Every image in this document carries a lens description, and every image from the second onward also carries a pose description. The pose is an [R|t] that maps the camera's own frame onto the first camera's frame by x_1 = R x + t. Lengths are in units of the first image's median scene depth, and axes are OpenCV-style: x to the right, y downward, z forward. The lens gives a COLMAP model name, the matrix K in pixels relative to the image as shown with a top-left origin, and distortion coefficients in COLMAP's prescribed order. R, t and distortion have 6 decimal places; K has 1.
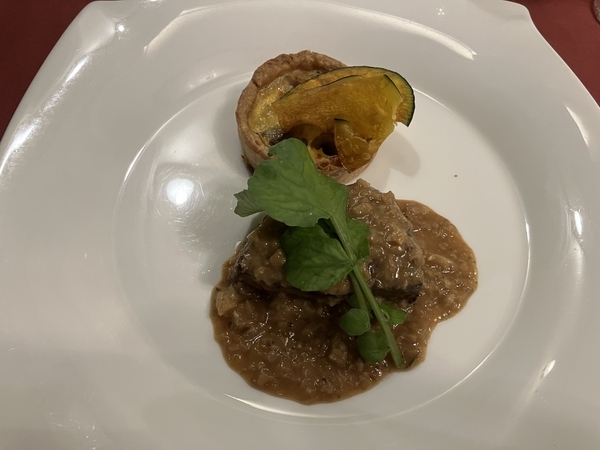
lens RADIAL K [[495.6, 0, 300.0], [0, 495.6, 225.0], [0, 0, 1]] dist [0.109123, -0.293123]
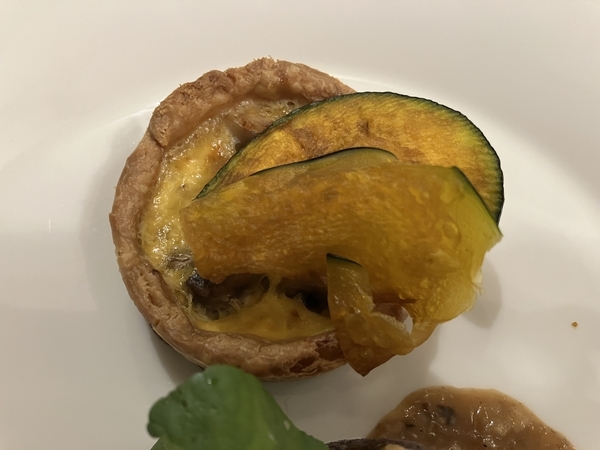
lens RADIAL K [[495.6, 0, 300.0], [0, 495.6, 225.0], [0, 0, 1]] dist [0.109123, -0.293123]
pose [[0.999637, -0.025636, 0.008285, 0.039774], [0.023980, 0.986803, 0.160139, -0.280281], [-0.012281, -0.159882, 0.987060, 0.533907]]
